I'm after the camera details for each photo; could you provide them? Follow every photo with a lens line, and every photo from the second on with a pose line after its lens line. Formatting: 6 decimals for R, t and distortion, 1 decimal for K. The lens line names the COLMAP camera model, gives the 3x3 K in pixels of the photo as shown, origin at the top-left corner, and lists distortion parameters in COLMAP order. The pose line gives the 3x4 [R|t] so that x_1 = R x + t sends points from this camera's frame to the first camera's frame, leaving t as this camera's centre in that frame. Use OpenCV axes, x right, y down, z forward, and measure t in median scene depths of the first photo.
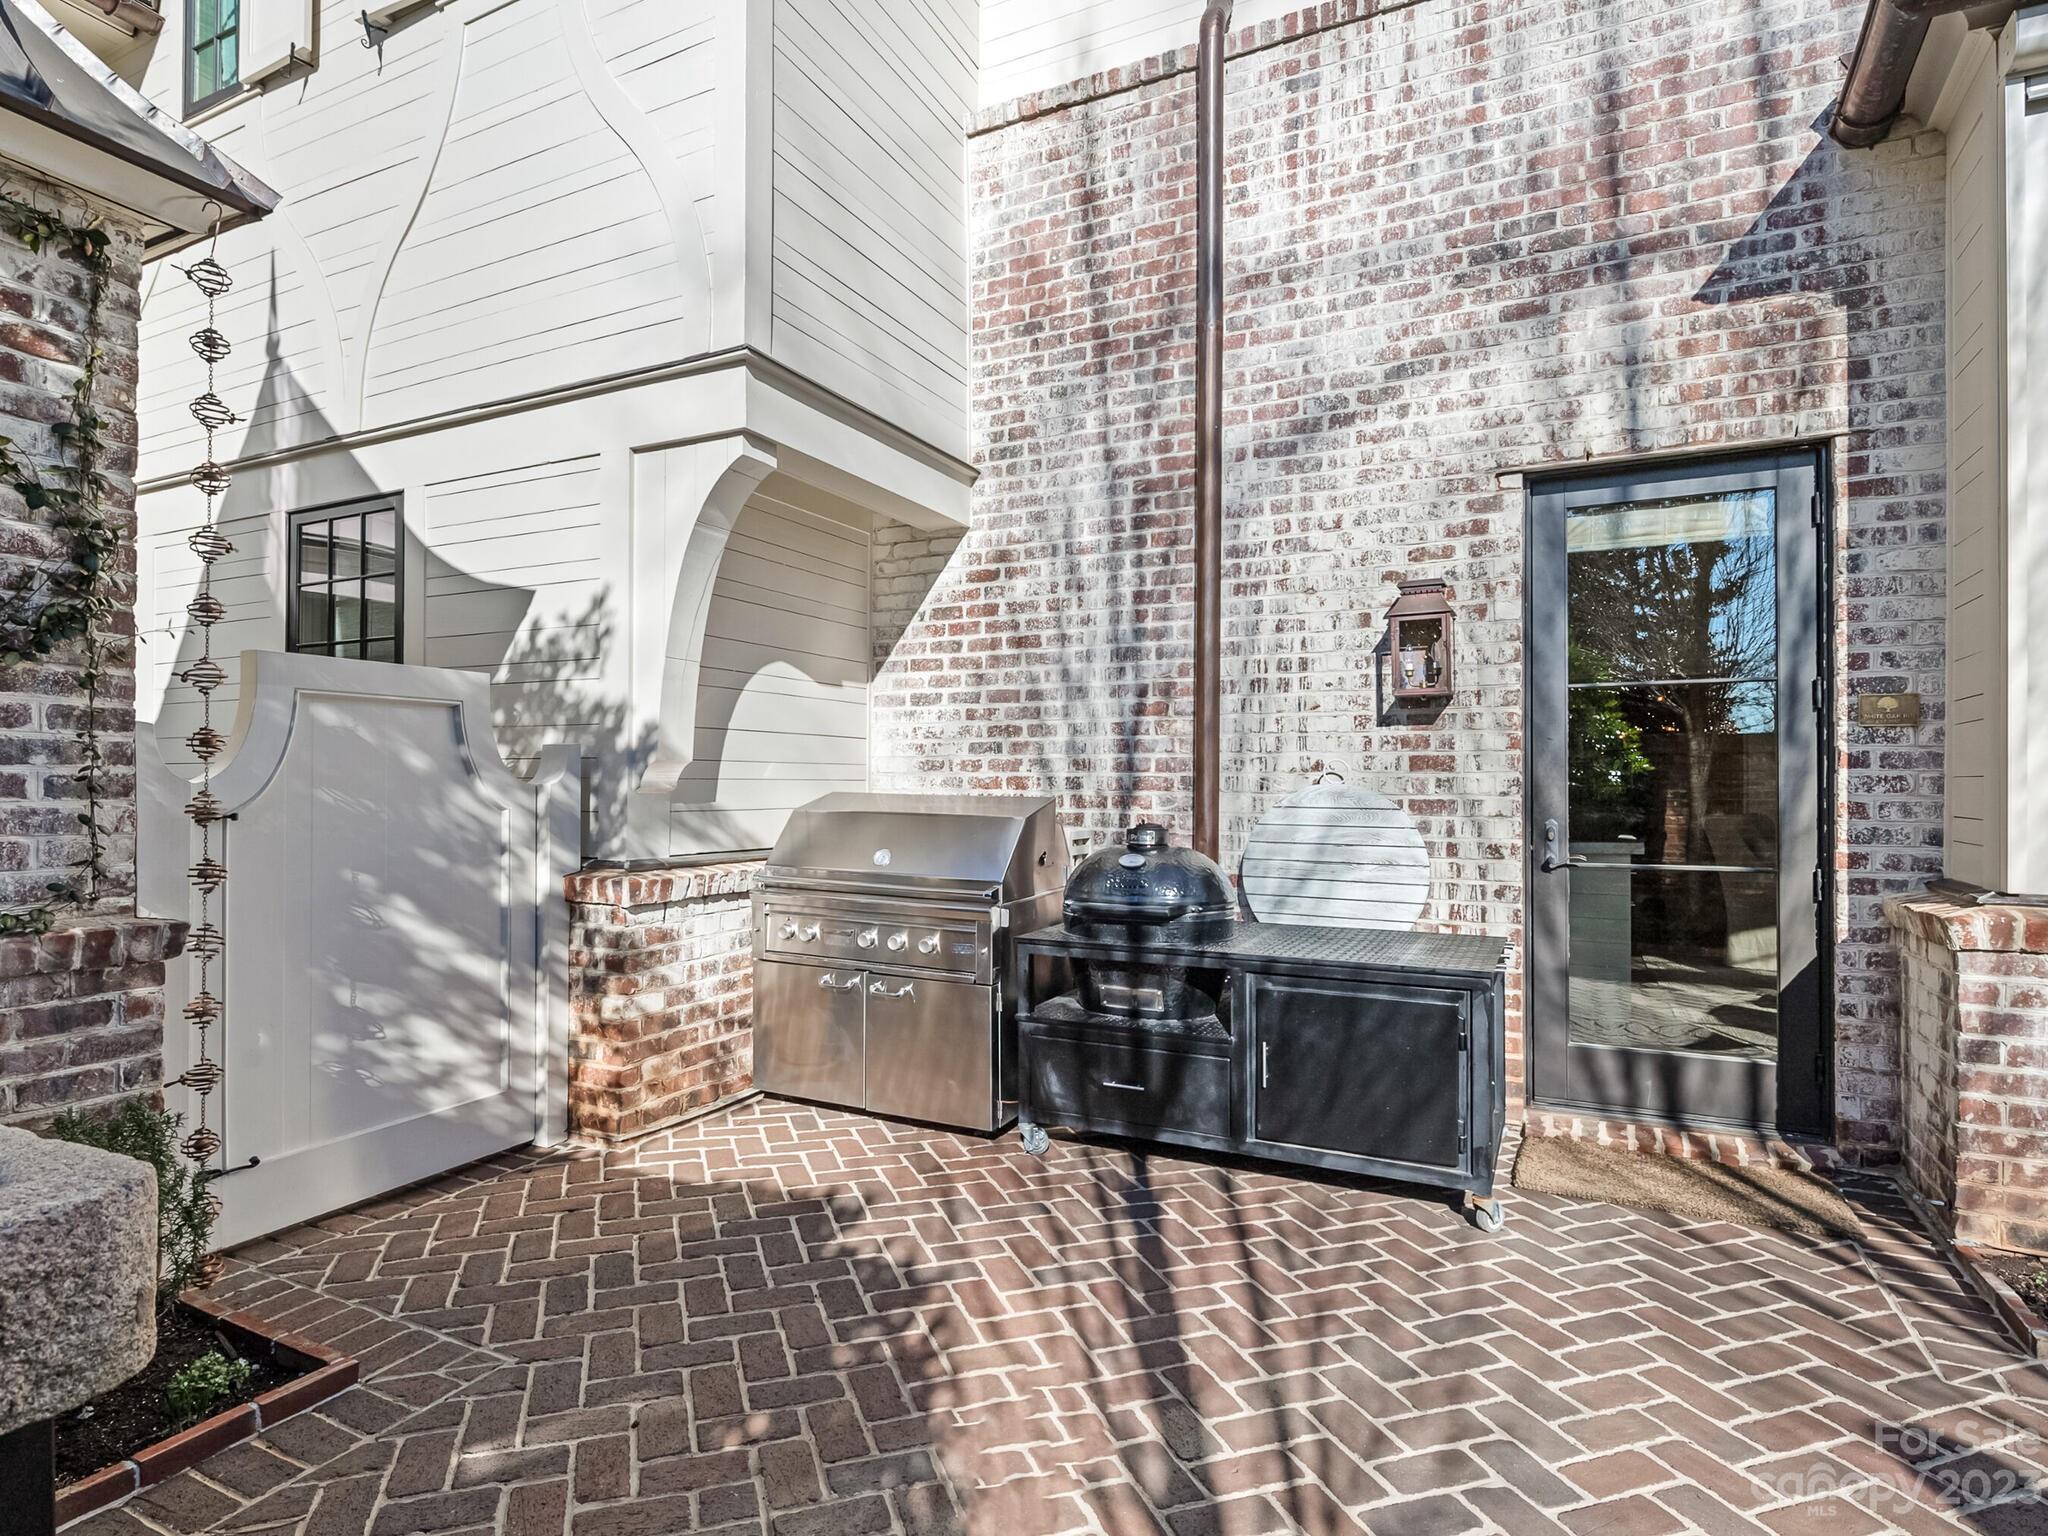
lens RADIAL K [[1066.6, 0, 1031.0], [0, 1066.6, 784.3], [0, 0, 1]] dist [-0.001804, -0.001036]
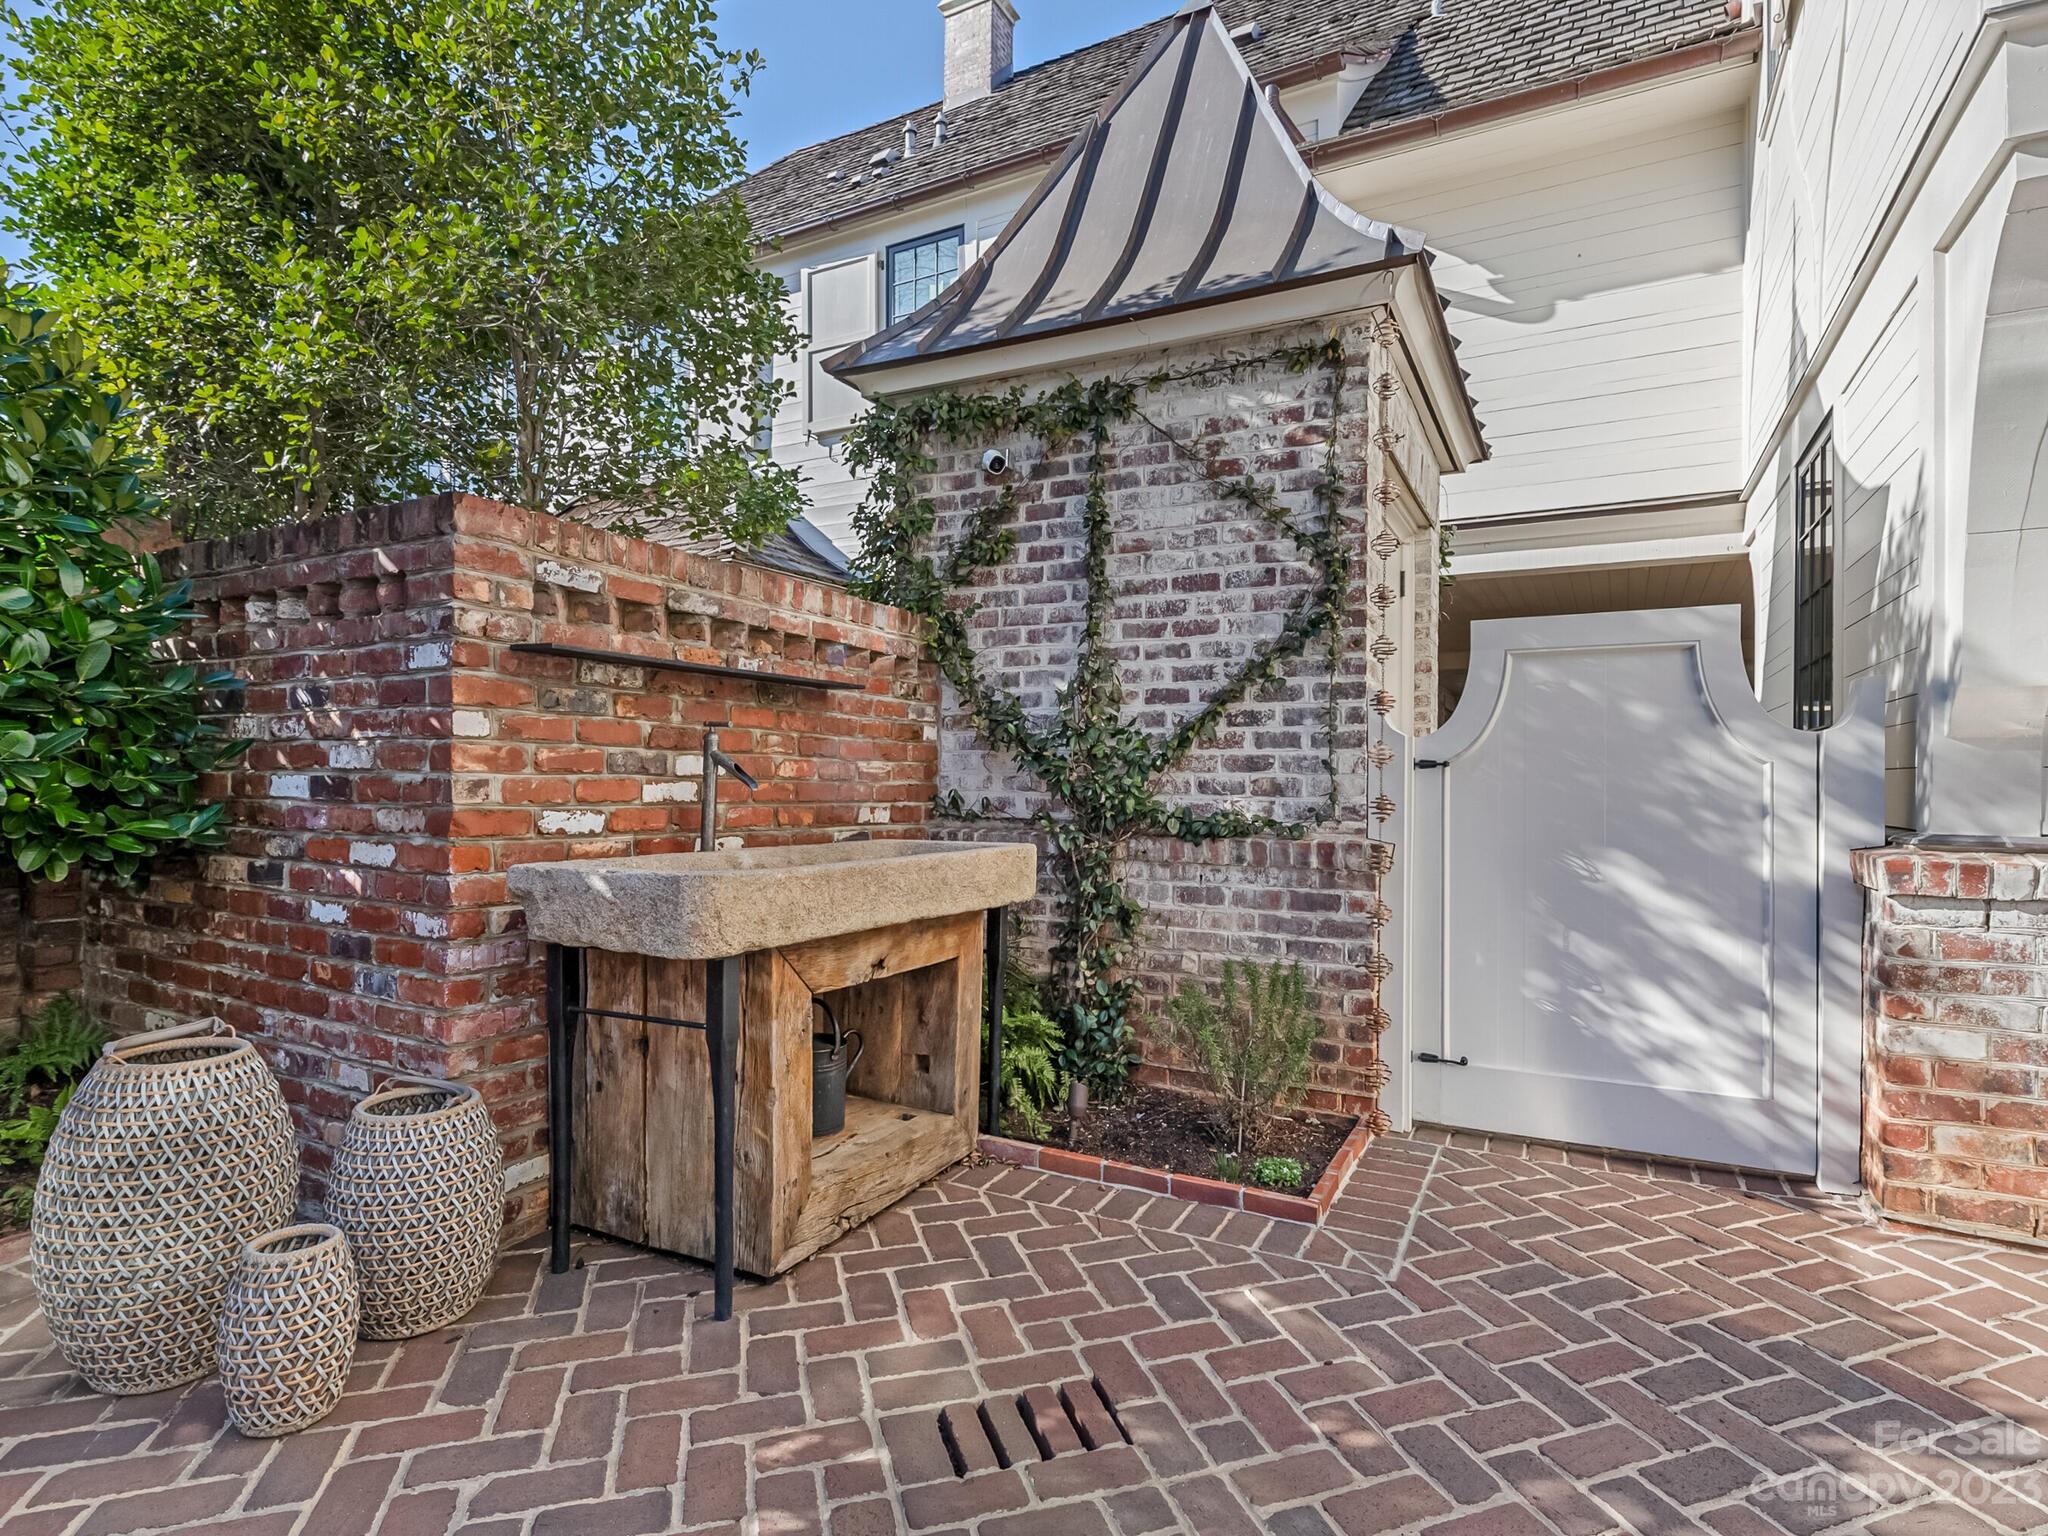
lens RADIAL K [[1066.6, 0, 1031.0], [0, 1066.6, 784.3], [0, 0, 1]] dist [-0.001804, -0.001036]
pose [[-0.023867, -0.000897, -0.999715, 0.441364], [-0.006266, 0.999980, -0.000747, 0.054254], [0.999695, 0.006247, -0.023872, 0.542611]]
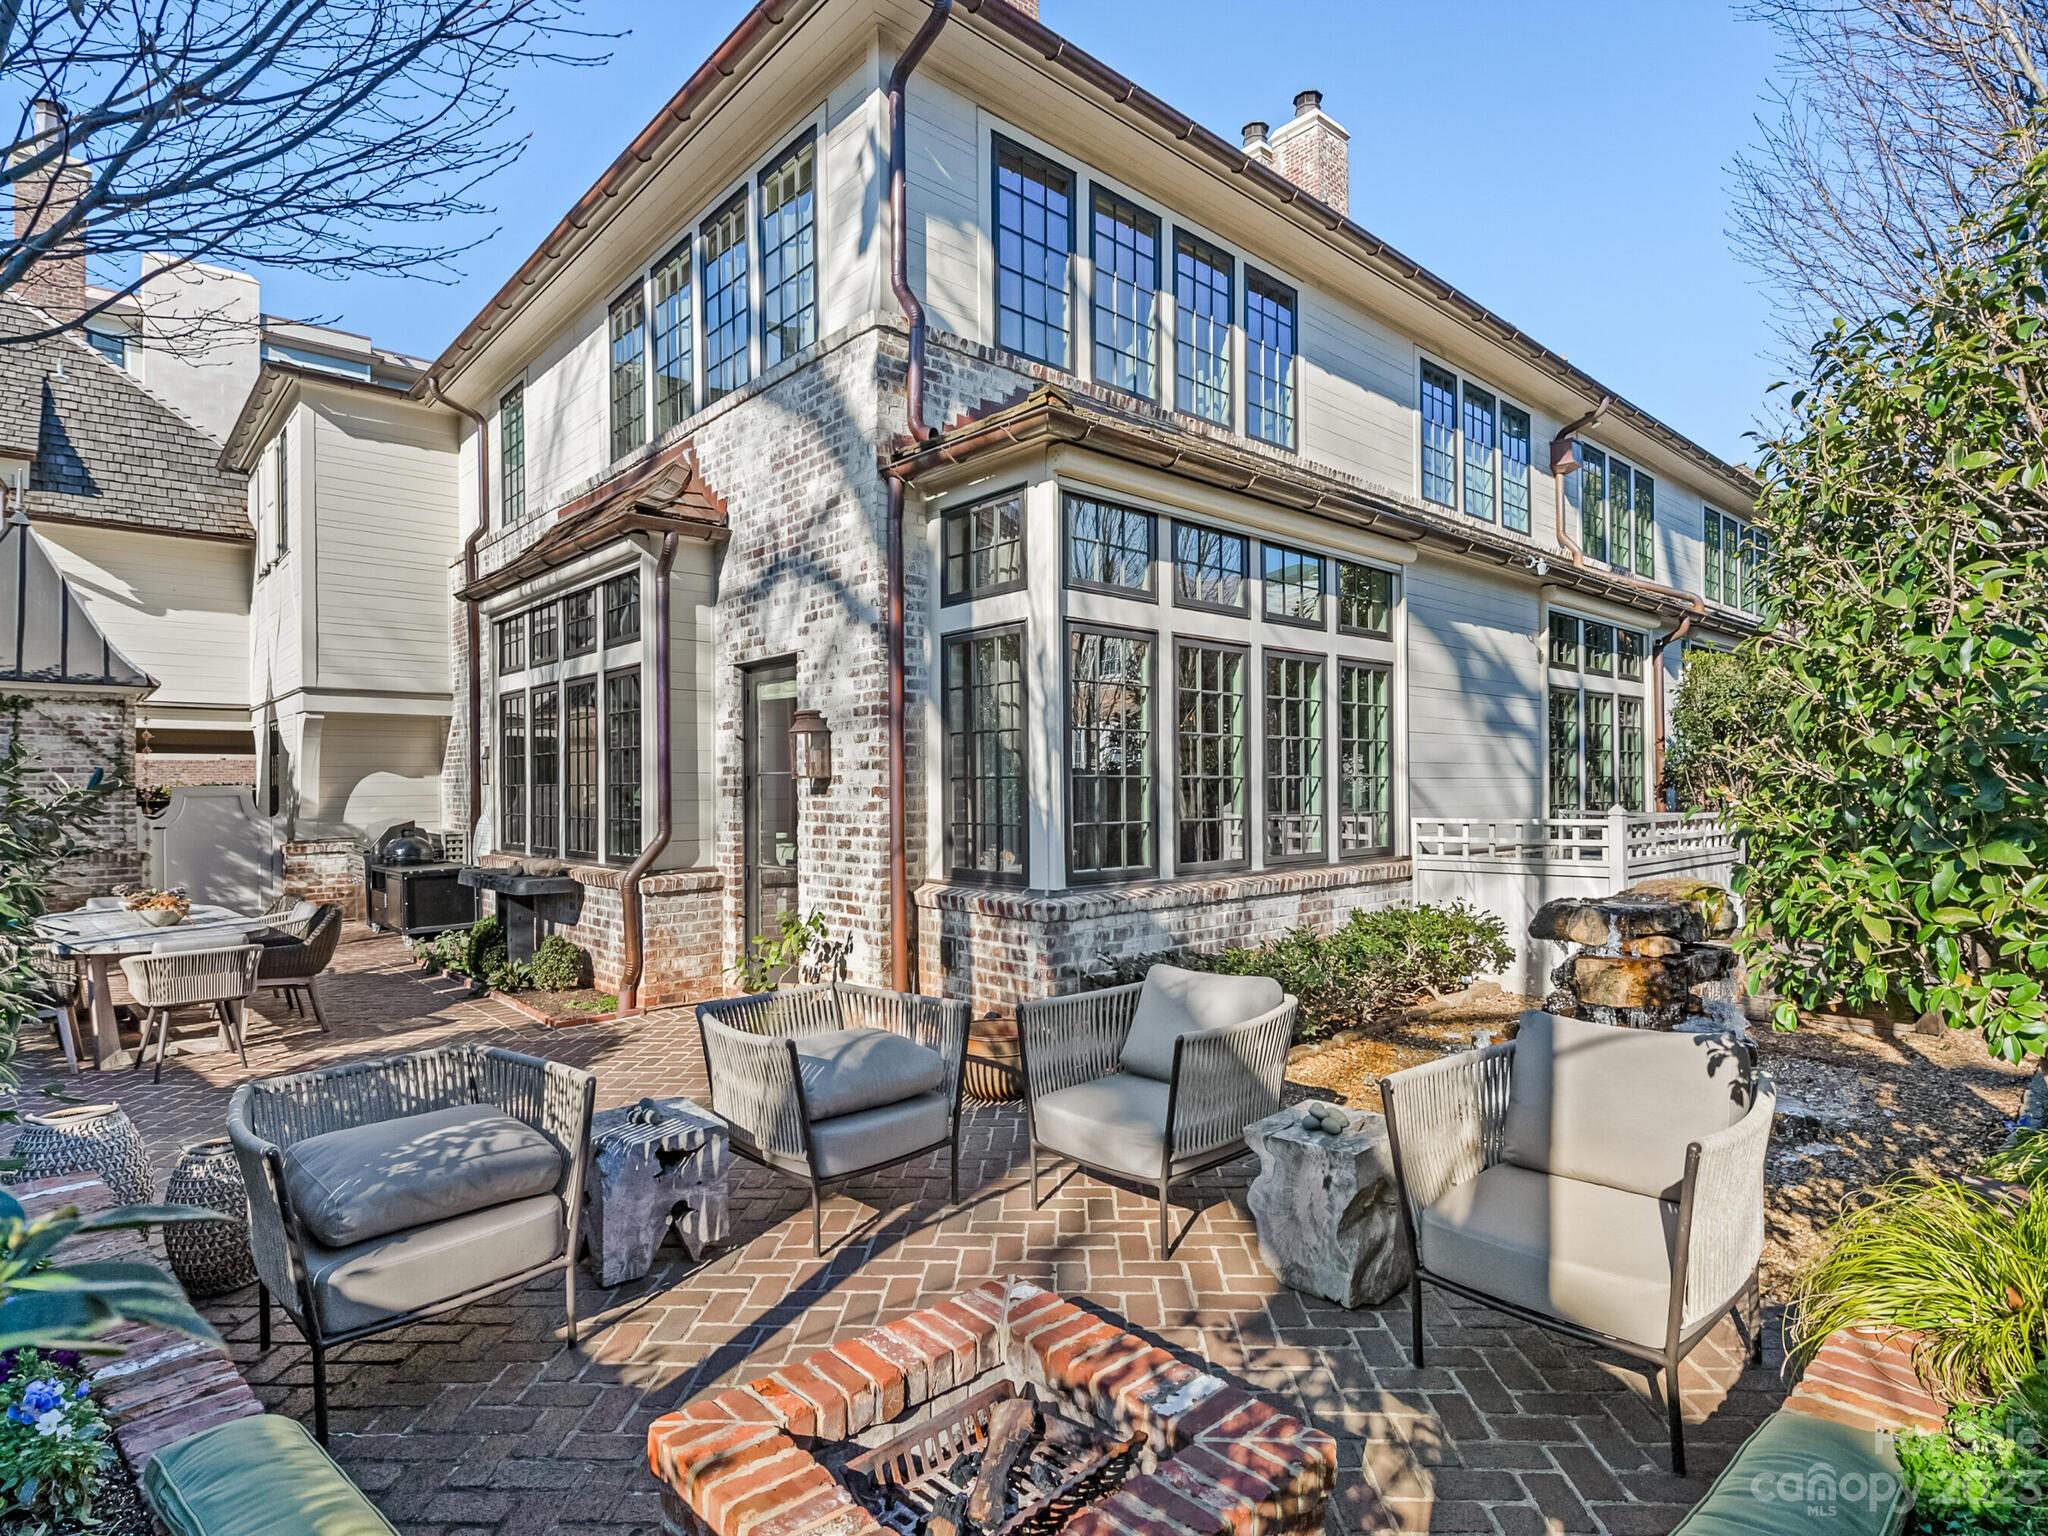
lens RADIAL K [[1066.6, 0, 1031.0], [0, 1066.6, 784.3], [0, 0, 1]] dist [-0.001804, -0.001036]
pose [[0.931339, -0.016101, -0.363796, 3.693643], [0.017482, 0.999847, 0.000505, -0.078702], [0.363733, -0.006830, 0.931478, -1.537304]]
